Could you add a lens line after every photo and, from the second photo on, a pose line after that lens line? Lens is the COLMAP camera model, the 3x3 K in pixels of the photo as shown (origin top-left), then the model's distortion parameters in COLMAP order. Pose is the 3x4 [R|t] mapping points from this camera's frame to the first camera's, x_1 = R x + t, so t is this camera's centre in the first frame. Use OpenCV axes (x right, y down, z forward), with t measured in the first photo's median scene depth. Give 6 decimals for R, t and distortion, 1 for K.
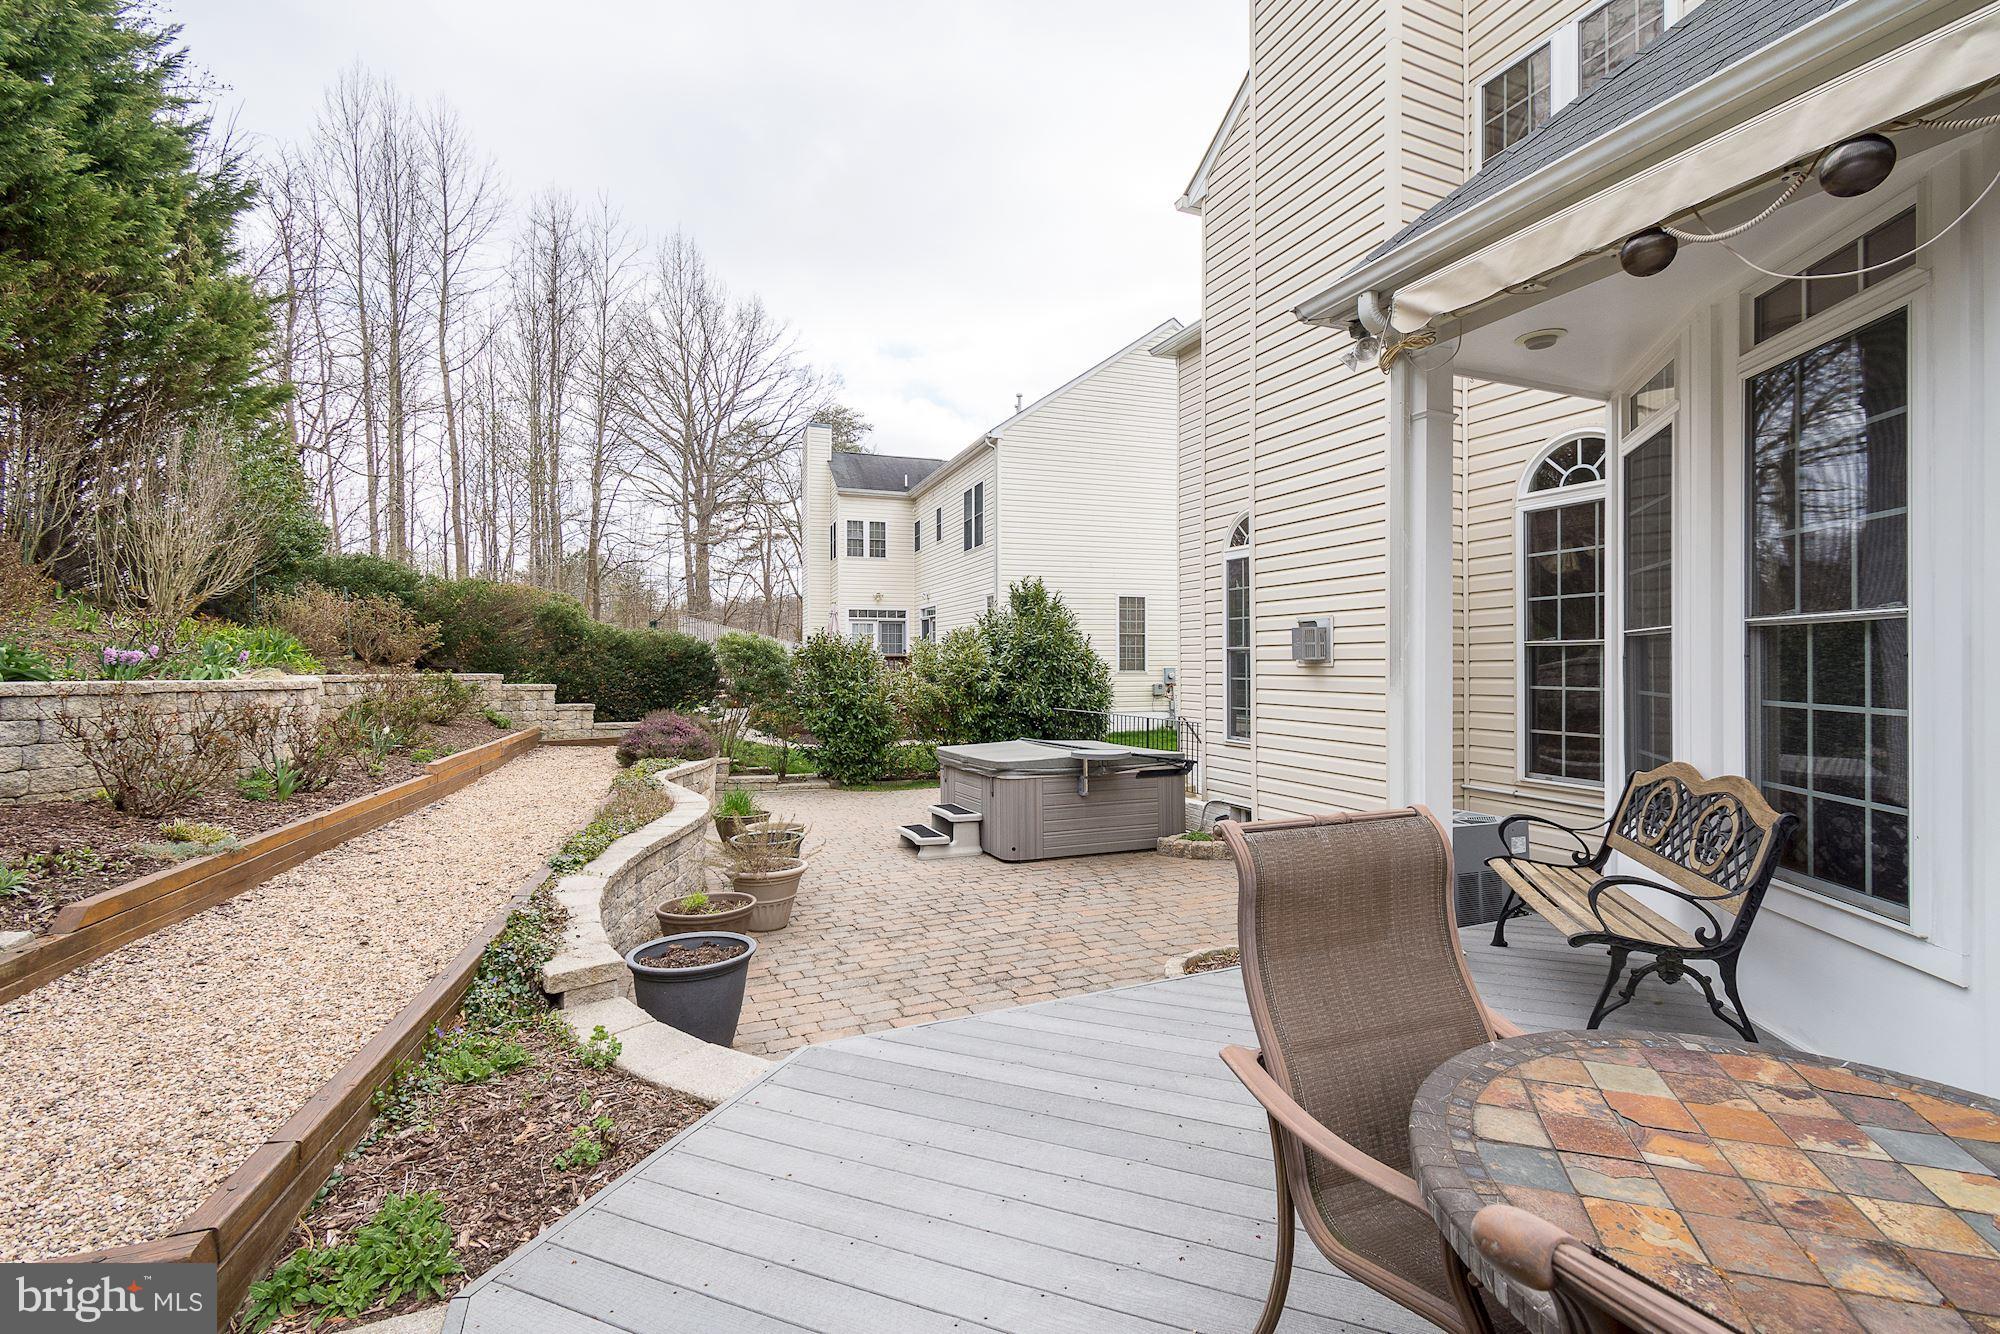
lens RADIAL K [[883.8, 0, 1002.4], [0, 883.8, 668.1], [0, 0, 1]] dist [0.043926, -0.026248]
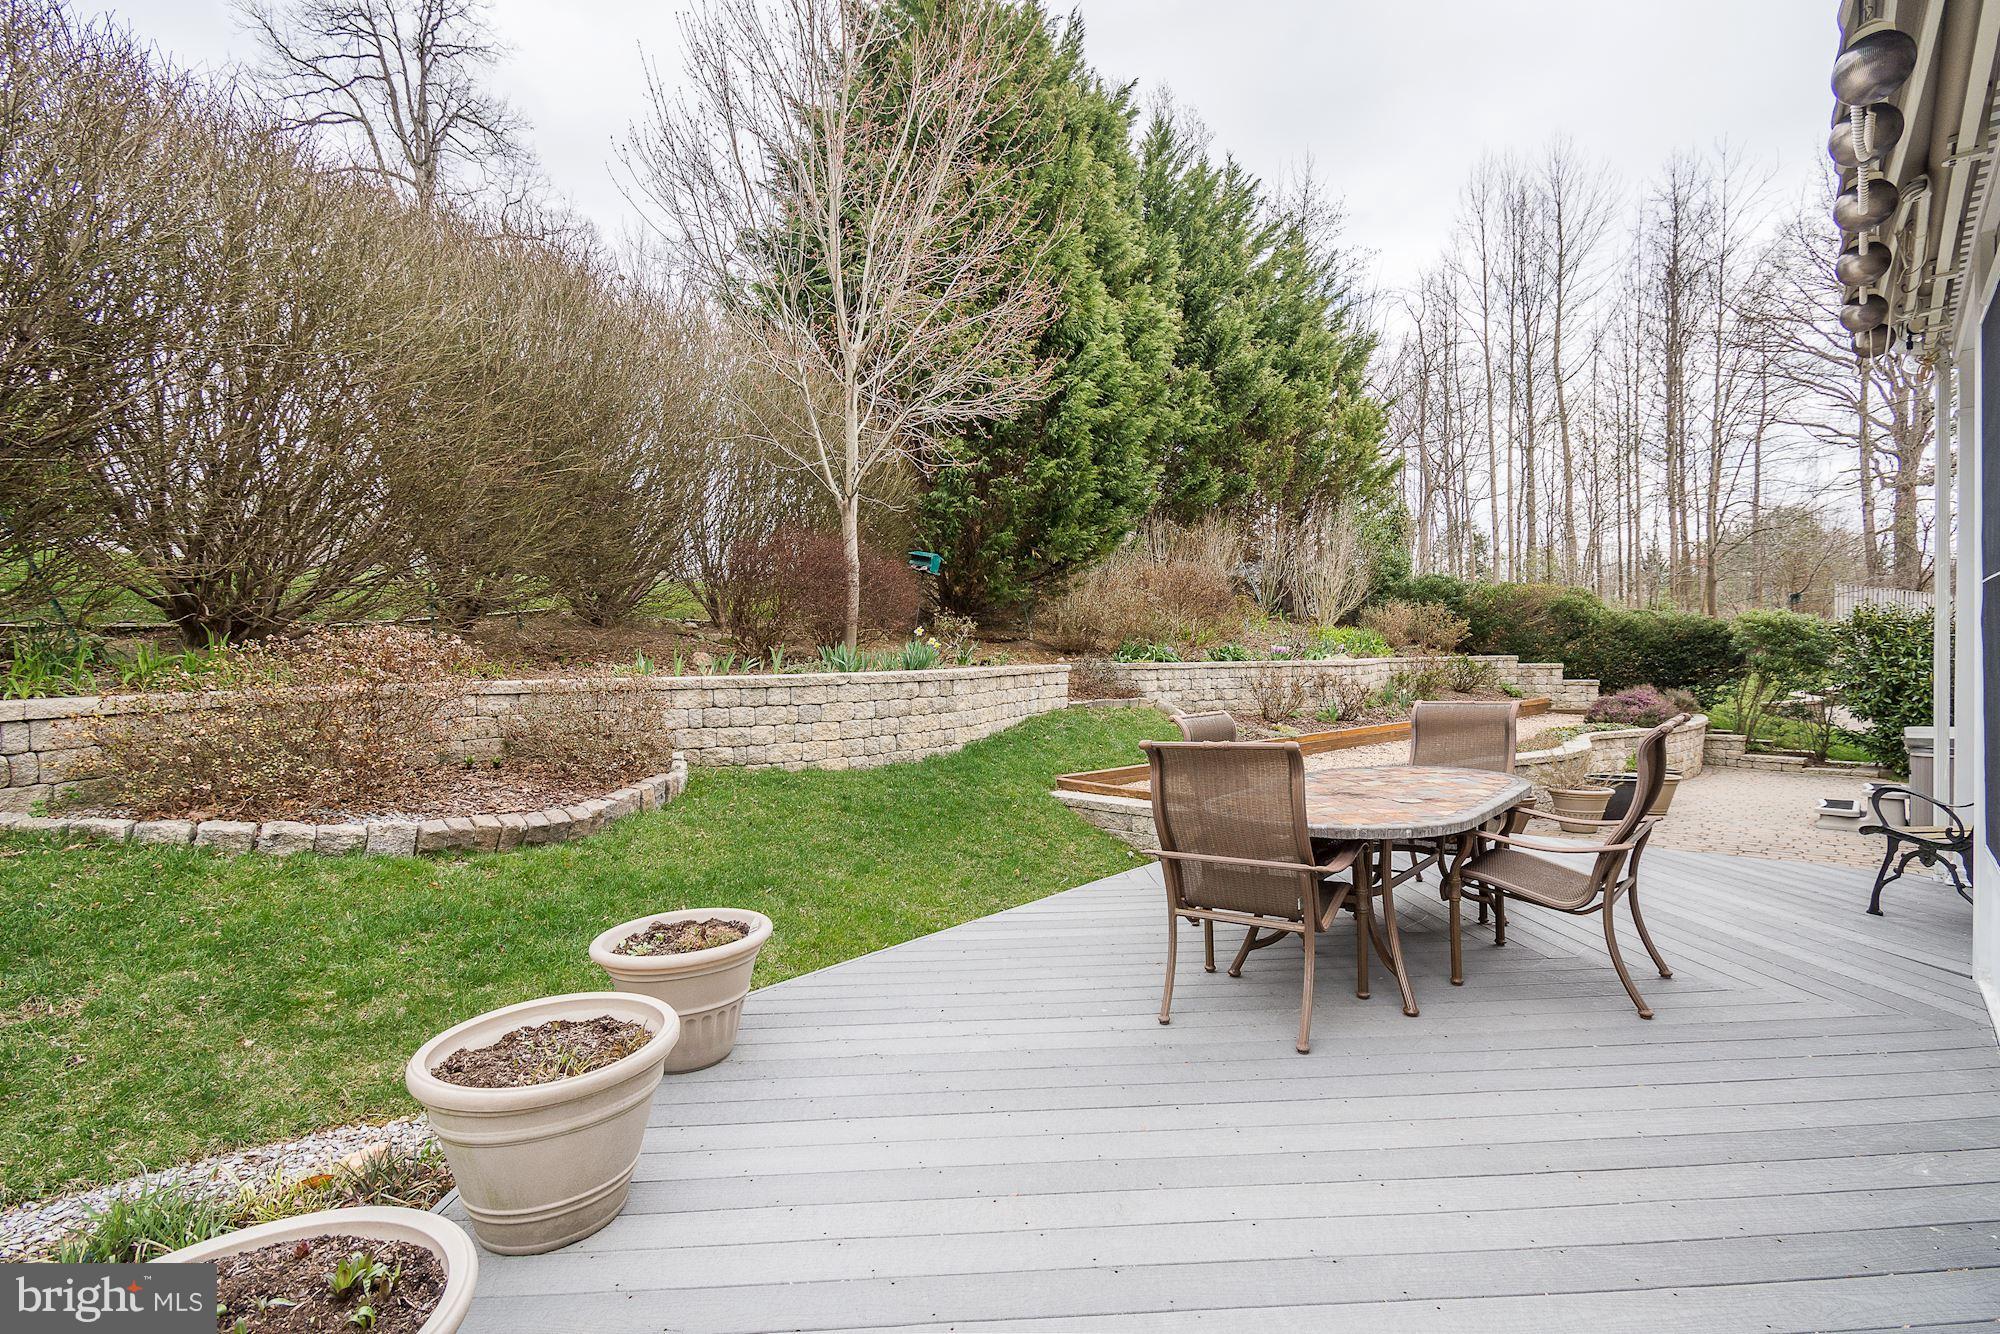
lens RADIAL K [[883.8, 0, 1002.4], [0, 883.8, 668.1], [0, 0, 1]] dist [0.043926, -0.026248]
pose [[0.390239, -0.003701, -0.920706, 0.352130], [0.020268, 0.999784, 0.004572, 0.003308], [0.920491, -0.020445, 0.390230, -0.199205]]
